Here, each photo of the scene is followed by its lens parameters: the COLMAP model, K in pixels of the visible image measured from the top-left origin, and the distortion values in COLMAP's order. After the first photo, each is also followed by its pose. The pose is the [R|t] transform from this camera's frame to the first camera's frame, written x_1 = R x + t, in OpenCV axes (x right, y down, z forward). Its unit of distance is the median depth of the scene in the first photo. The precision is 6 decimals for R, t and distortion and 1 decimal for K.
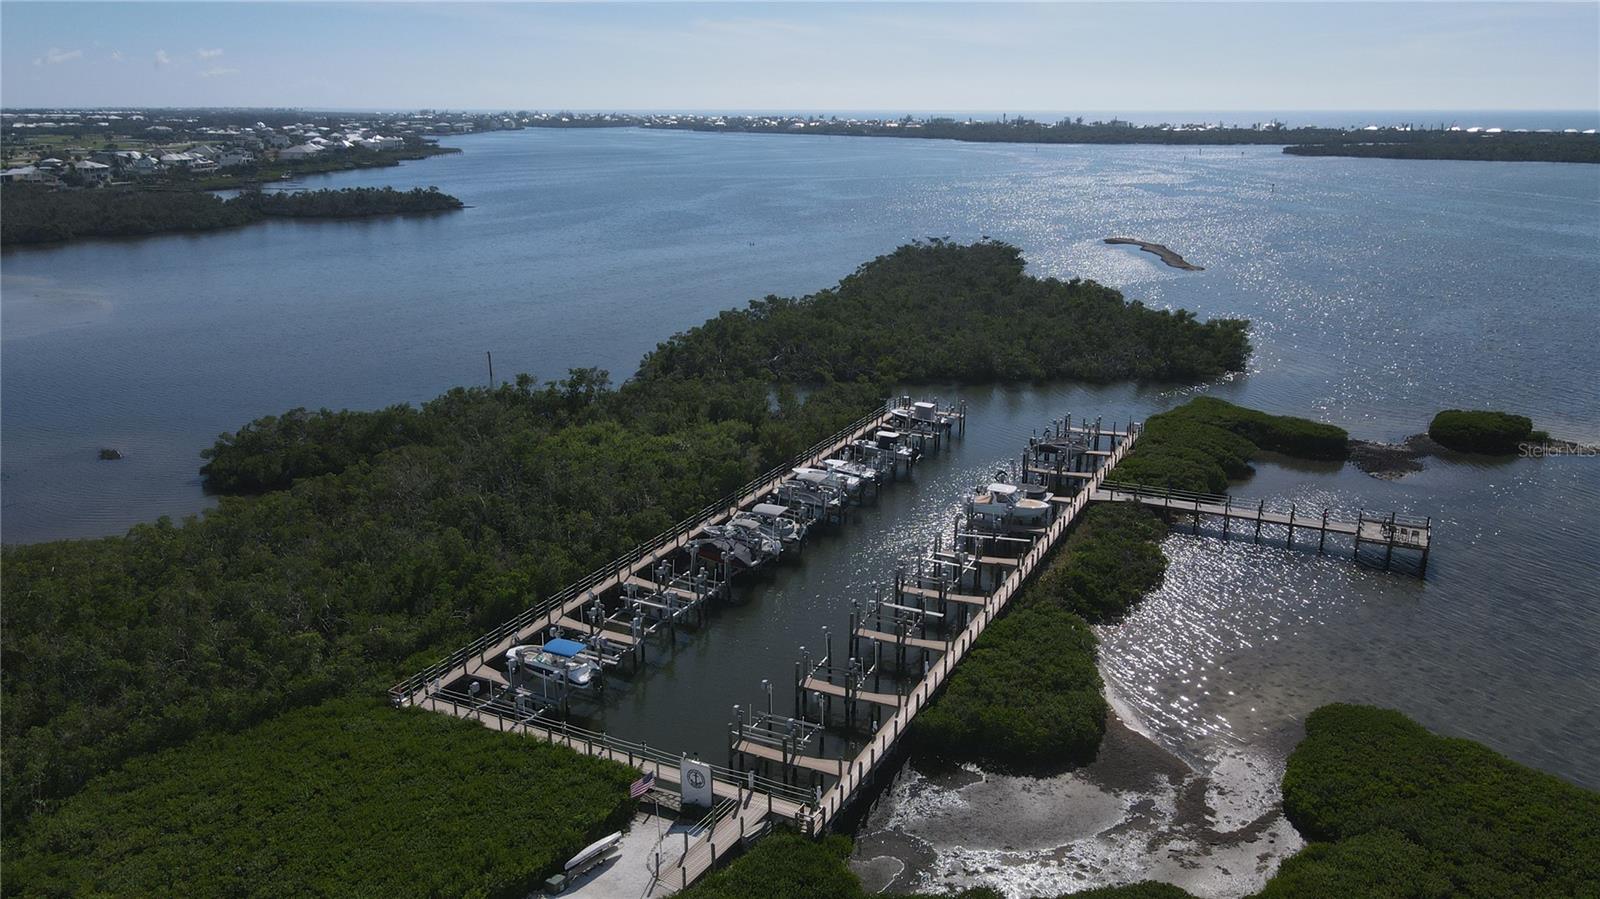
lens RADIAL K [[1176.4, 0, 803.9], [0, 1176.4, 456.0], [0, 0, 1]] dist [0.004181, 0.017055]
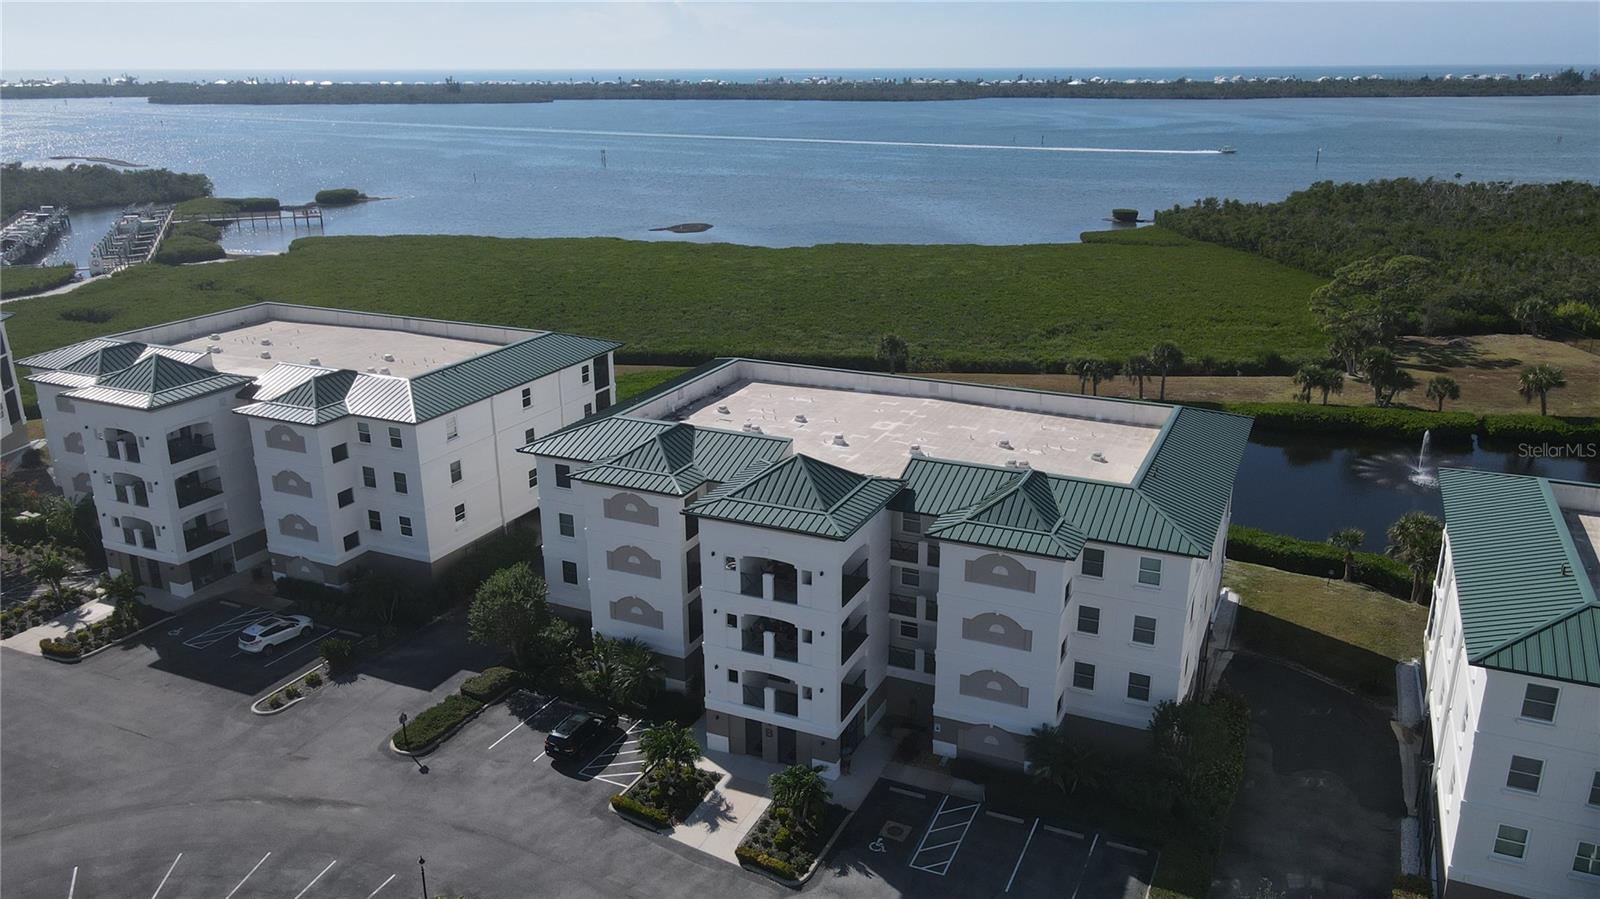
lens RADIAL K [[1180.3, 0, 803.4], [0, 1180.3, 453.6], [0, 0, 1]] dist [-0.007817, 0.037062]
pose [[0.639008, -0.243406, 0.729672, -0.177418], [0.222329, 0.966569, 0.127727, 0.107603], [-0.736368, 0.080609, 0.671762, -0.324047]]
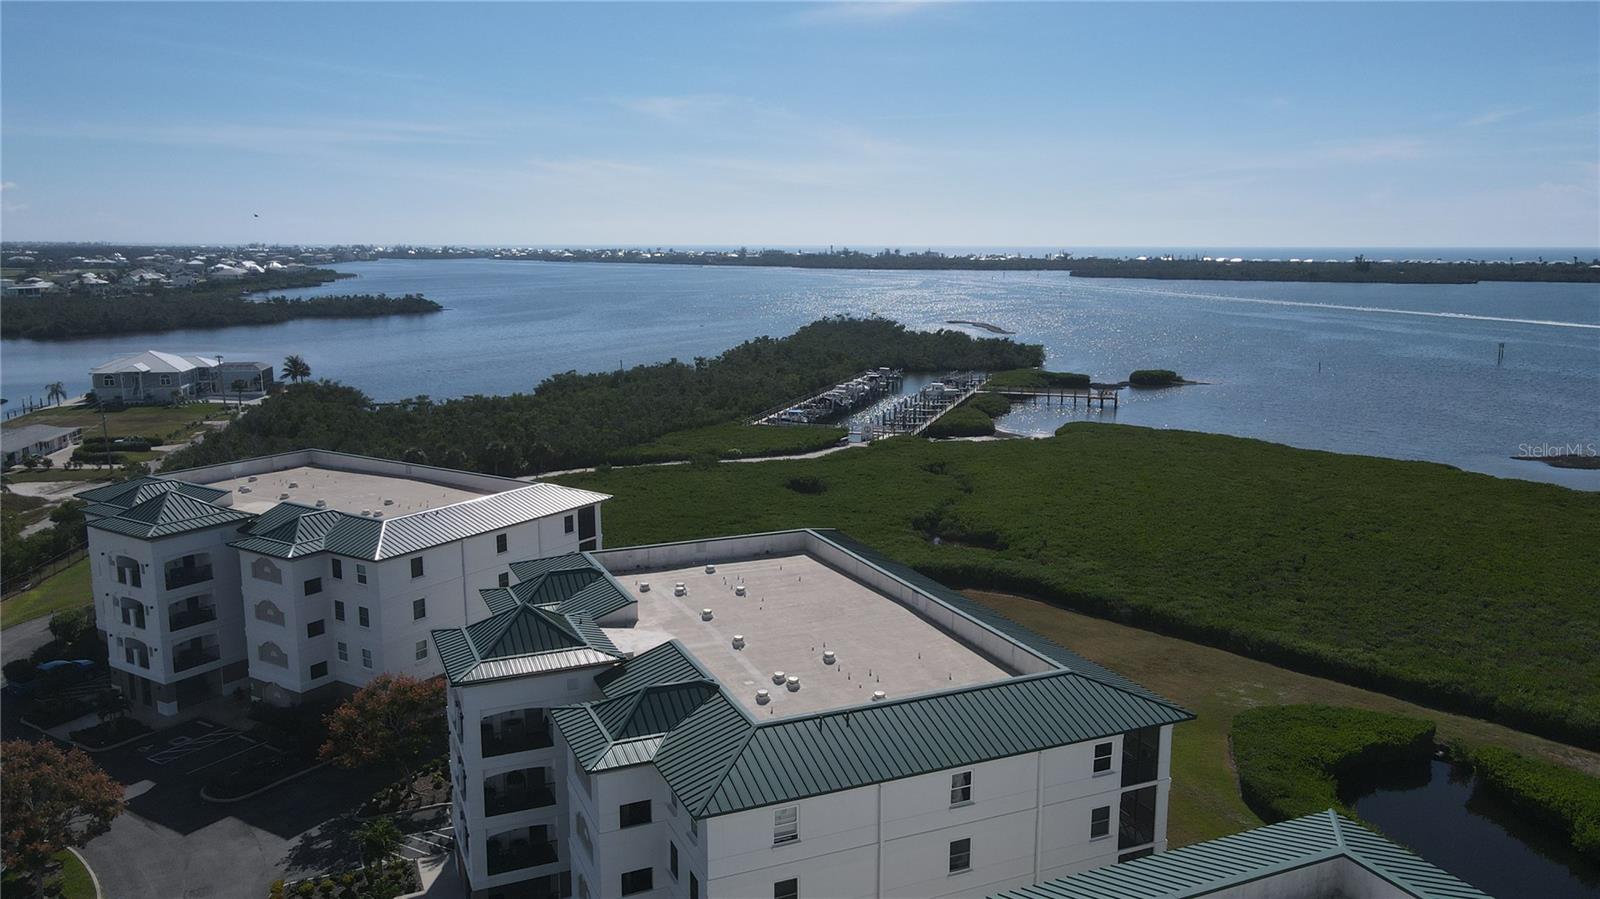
lens RADIAL K [[1180.3, 0, 803.4], [0, 1180.3, 453.6], [0, 0, 1]] dist [-0.007817, 0.037062]
pose [[0.988710, -0.025061, 0.147730, -0.100468], [0.041326, 0.993283, -0.108082, 0.094106], [-0.144029, 0.112966, 0.983104, -0.278543]]
